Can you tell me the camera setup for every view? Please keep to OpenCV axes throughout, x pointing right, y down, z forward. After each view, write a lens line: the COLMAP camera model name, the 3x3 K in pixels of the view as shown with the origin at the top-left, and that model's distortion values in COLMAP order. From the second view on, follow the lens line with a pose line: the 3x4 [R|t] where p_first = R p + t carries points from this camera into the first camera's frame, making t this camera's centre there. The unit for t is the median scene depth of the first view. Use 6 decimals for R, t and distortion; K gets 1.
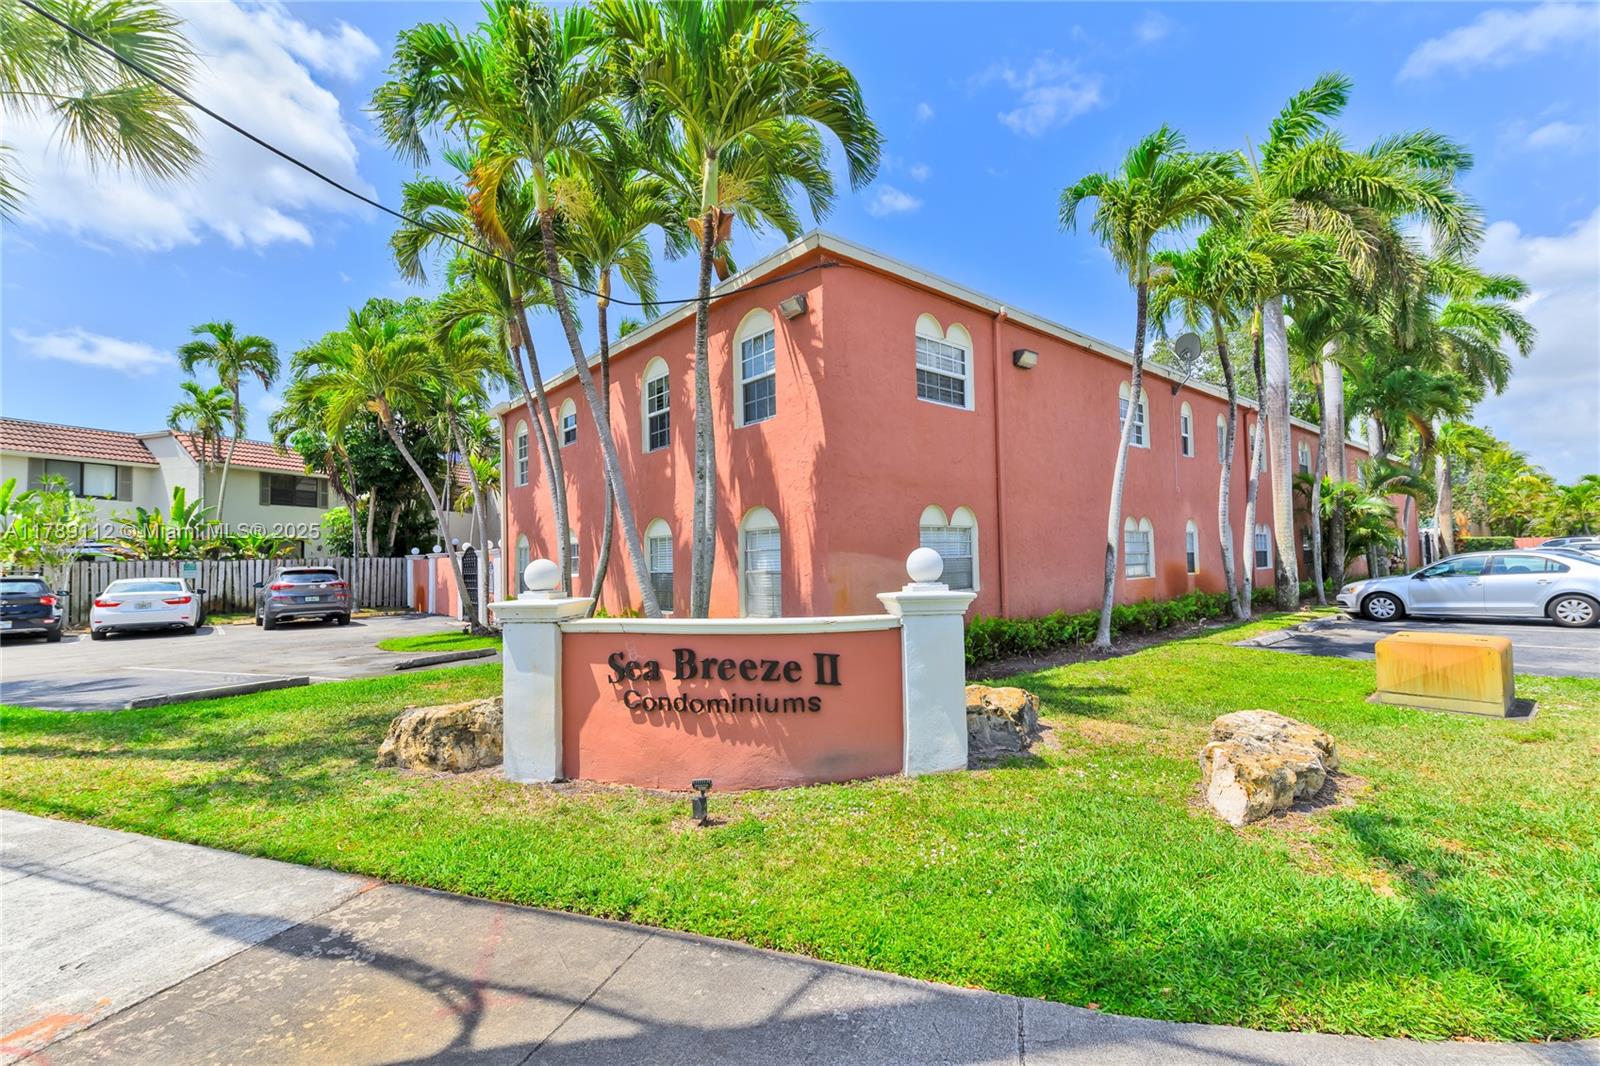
lens RADIAL K [[725.3, 0, 800.0], [0, 725.3, 533.0], [0, 0, 1]] dist [0.022488, -0.000103]
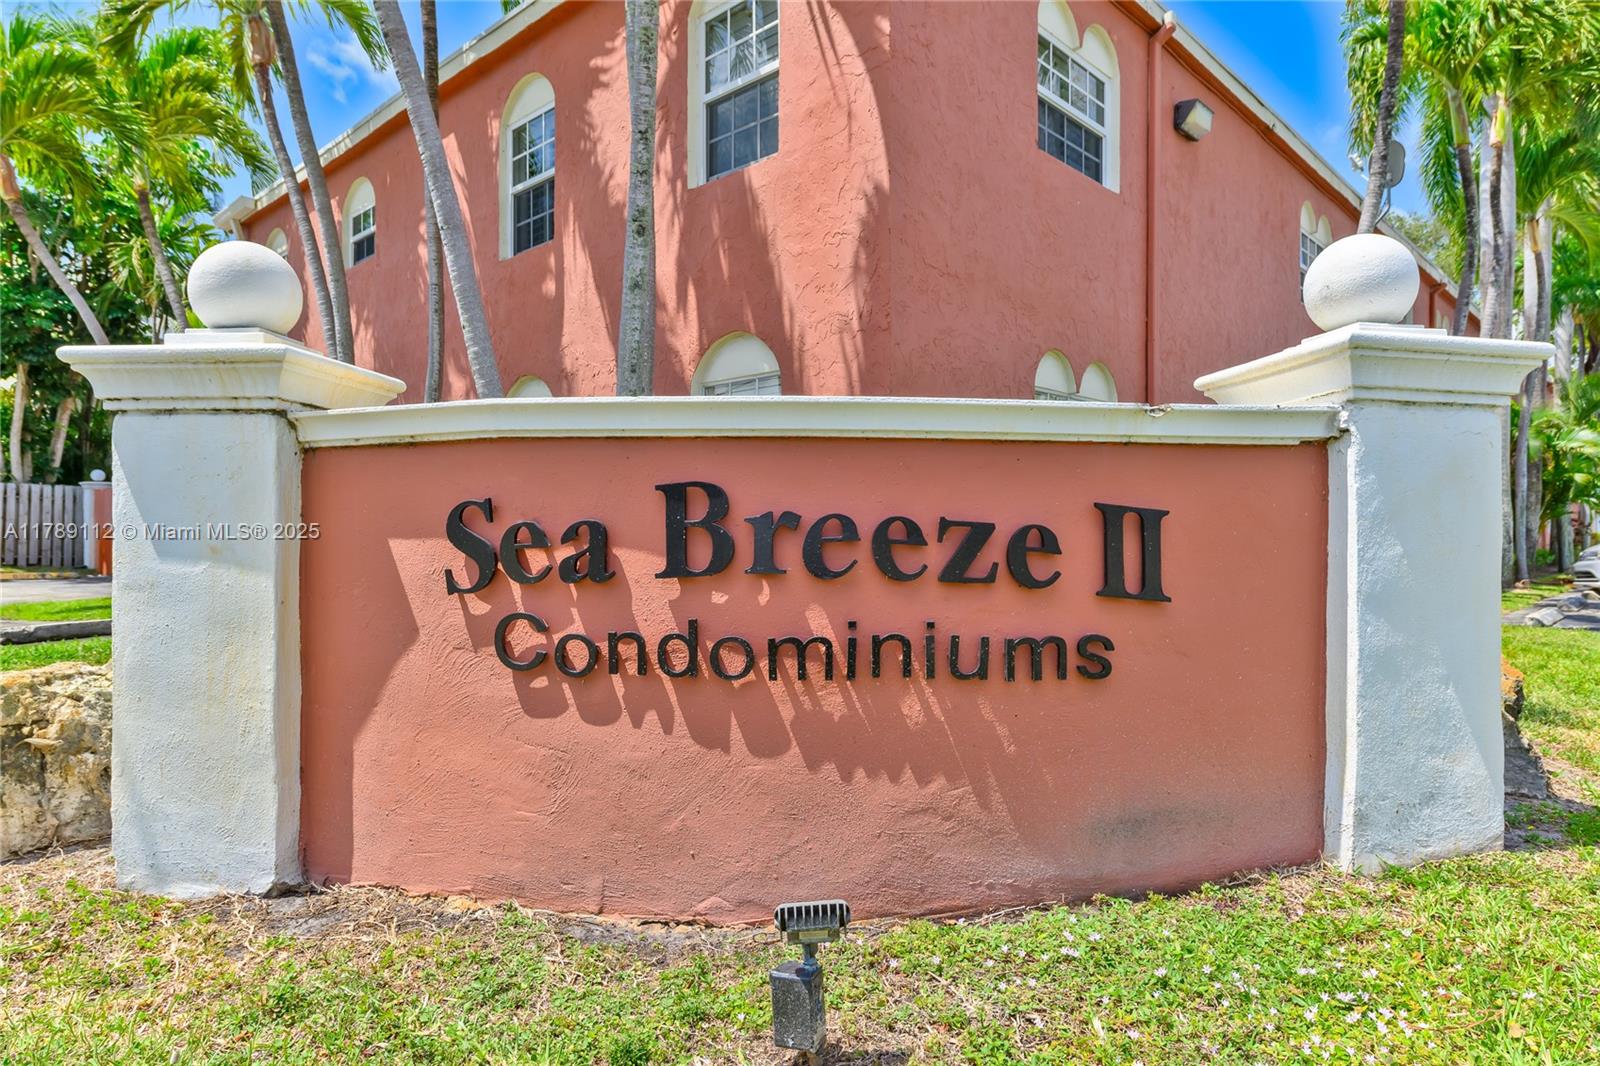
lens RADIAL K [[1001.9, 0, 805.7], [0, 1001.9, 541.8], [0, 0, 1]] dist [0.001602, 0.002962]
pose [[0.994330, 0.022610, 0.103906, -0.150668], [-0.026287, 0.999071, 0.034154, 0.163829], [-0.103038, -0.036691, 0.994000, 0.540088]]
